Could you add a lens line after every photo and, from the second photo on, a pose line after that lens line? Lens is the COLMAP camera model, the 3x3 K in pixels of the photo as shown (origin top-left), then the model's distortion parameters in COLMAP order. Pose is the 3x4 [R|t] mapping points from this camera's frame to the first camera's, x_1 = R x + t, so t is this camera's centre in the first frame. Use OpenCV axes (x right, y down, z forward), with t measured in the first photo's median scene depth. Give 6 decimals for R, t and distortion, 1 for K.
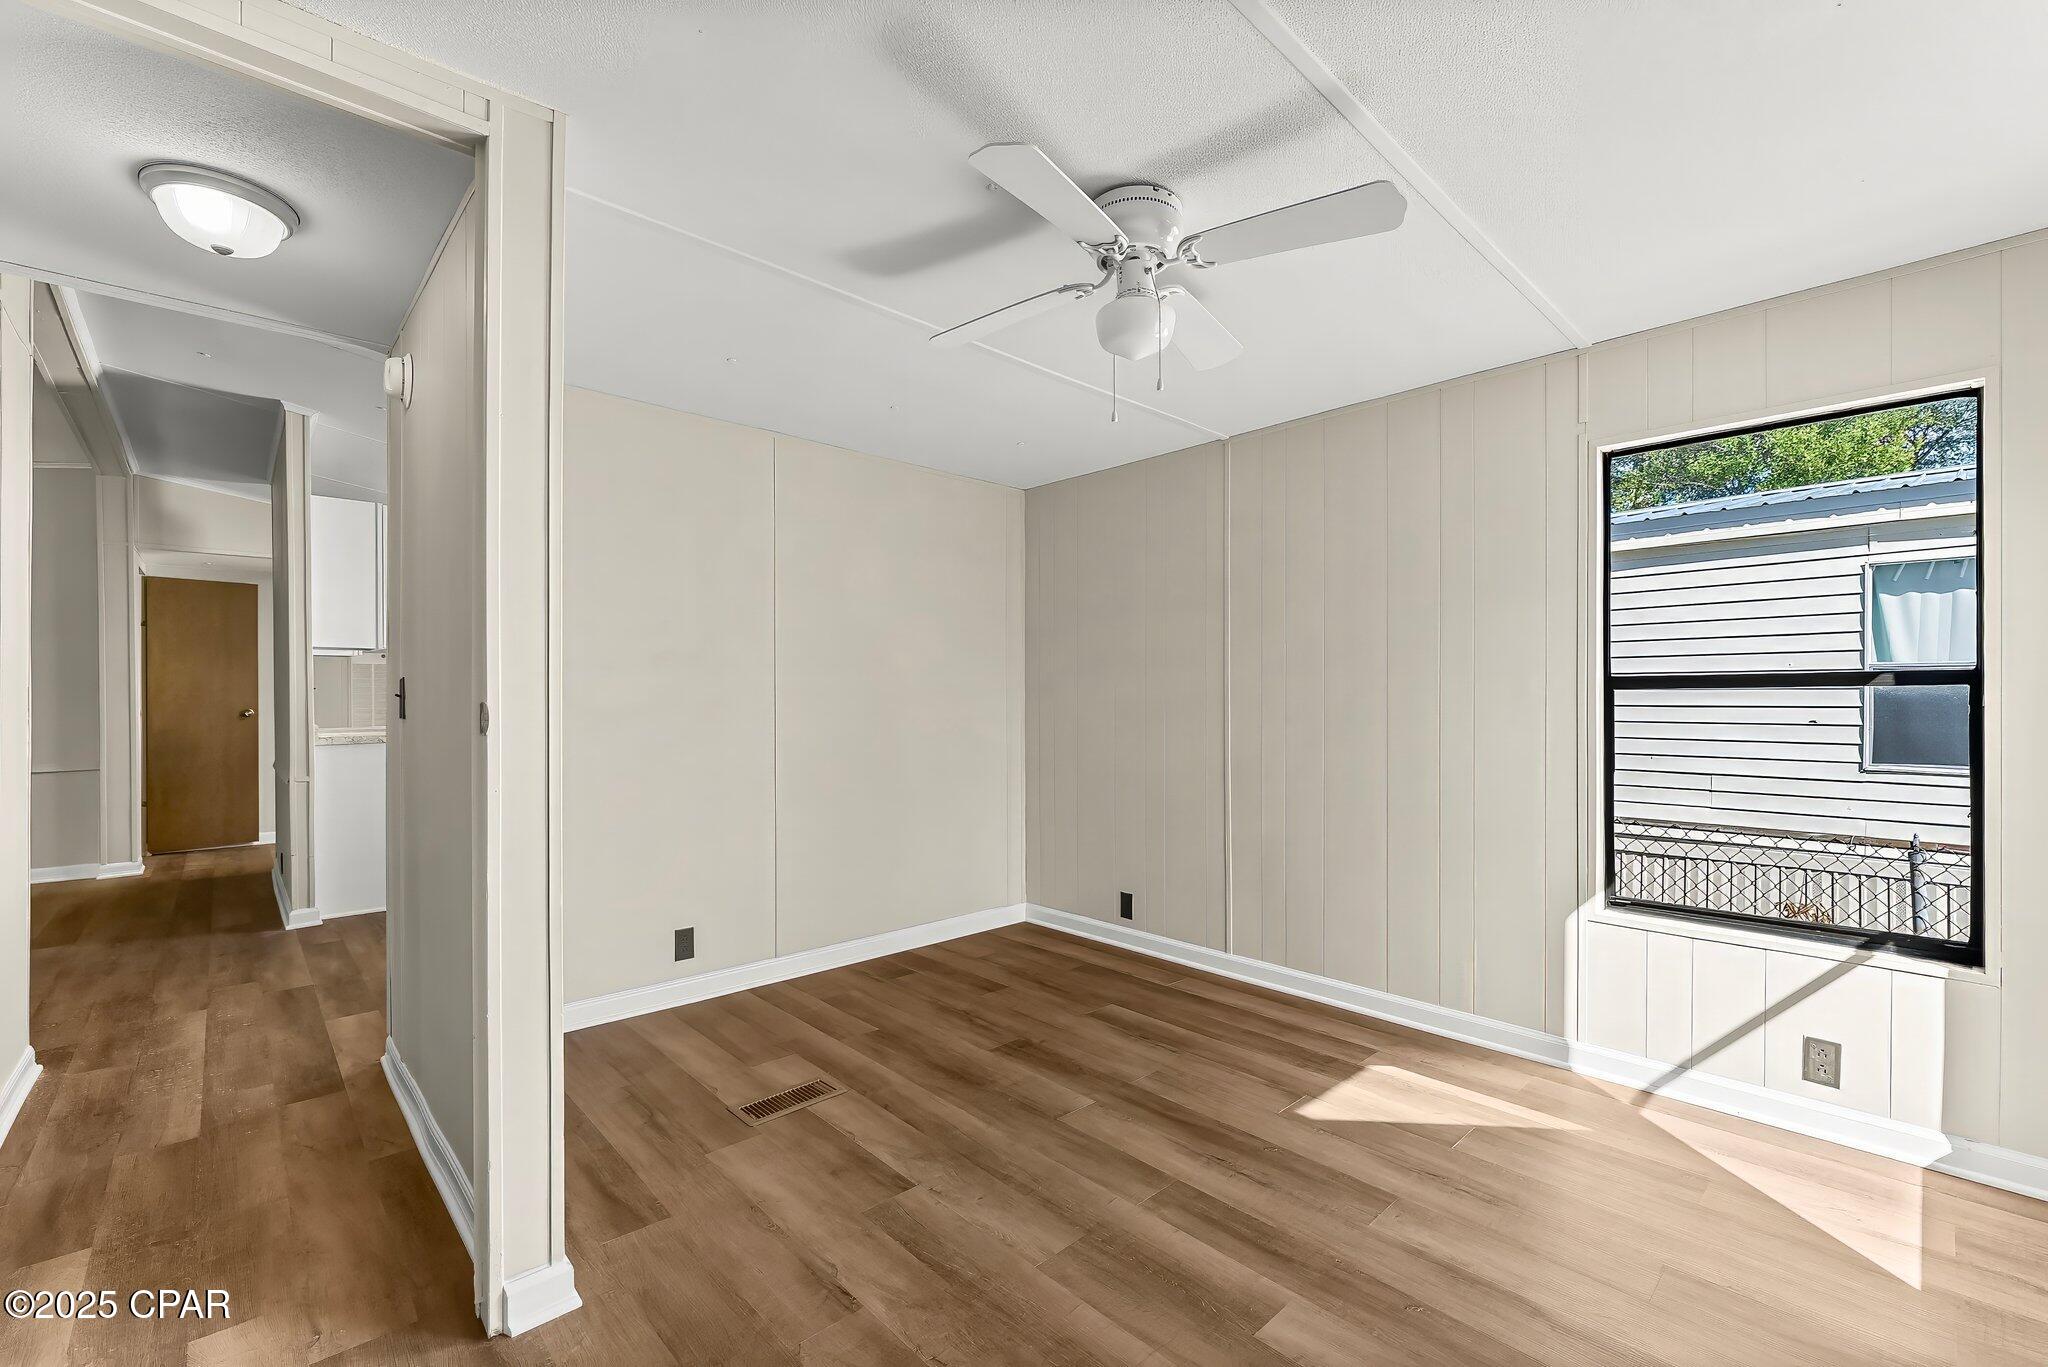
lens RADIAL K [[897.7, 0, 1024.0], [0, 897.7, 683.5], [0, 0, 1]] dist [0.001565, 0.000530]
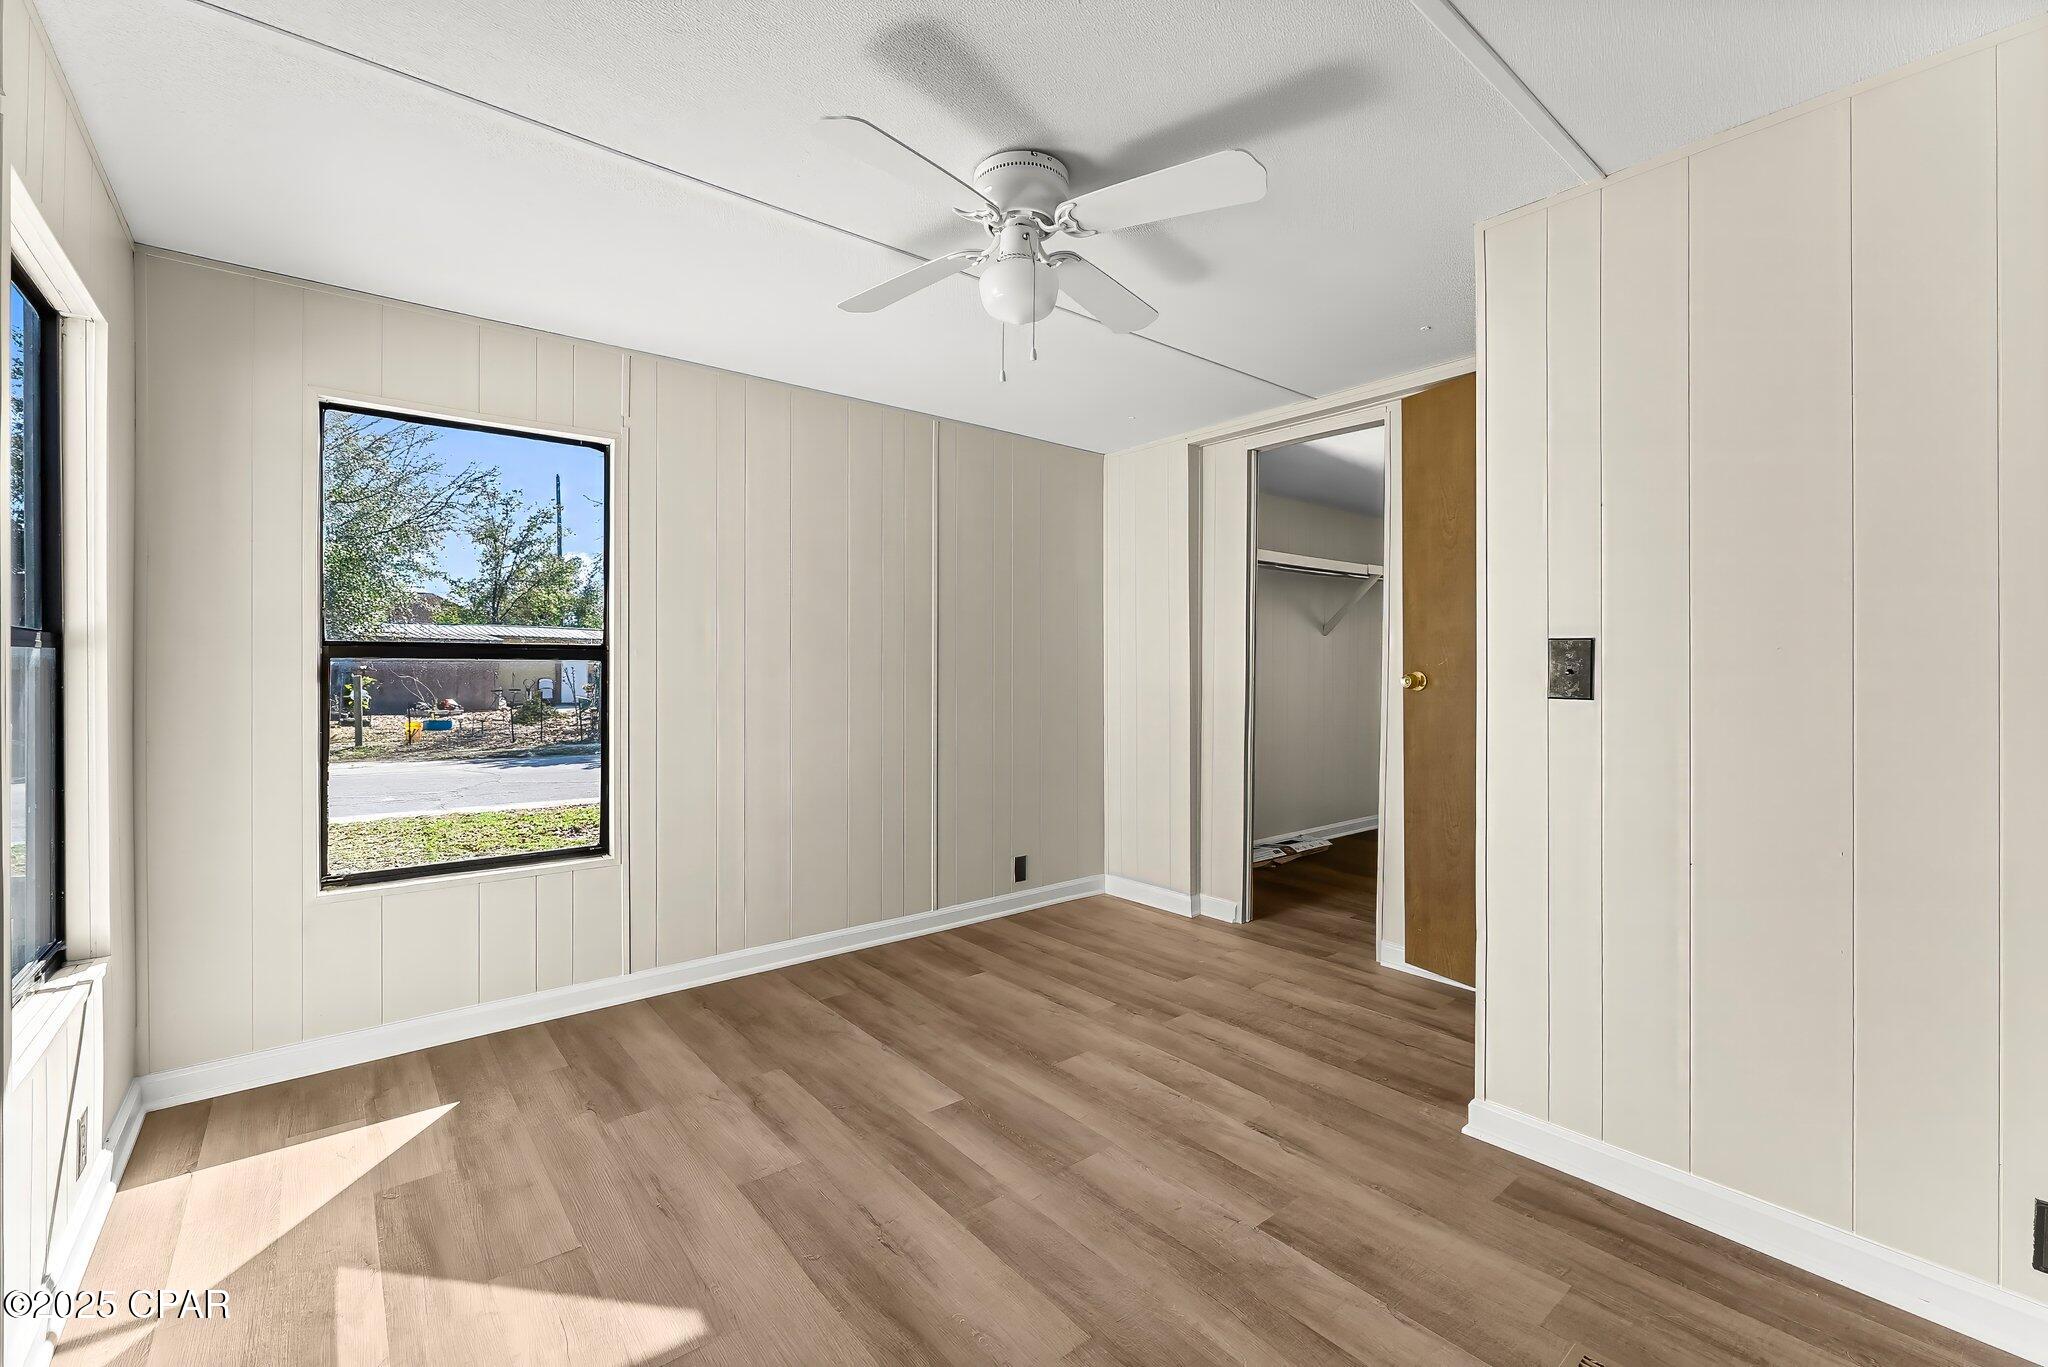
lens RADIAL K [[897.7, 0, 1024.0], [0, 897.7, 683.5], [0, 0, 1]] dist [0.001565, 0.000530]
pose [[-0.998213, -0.004328, 0.059596, 0.056585], [-0.004644, 0.999976, -0.005172, 0.038768], [-0.059572, -0.005439, -0.998209, 1.916503]]
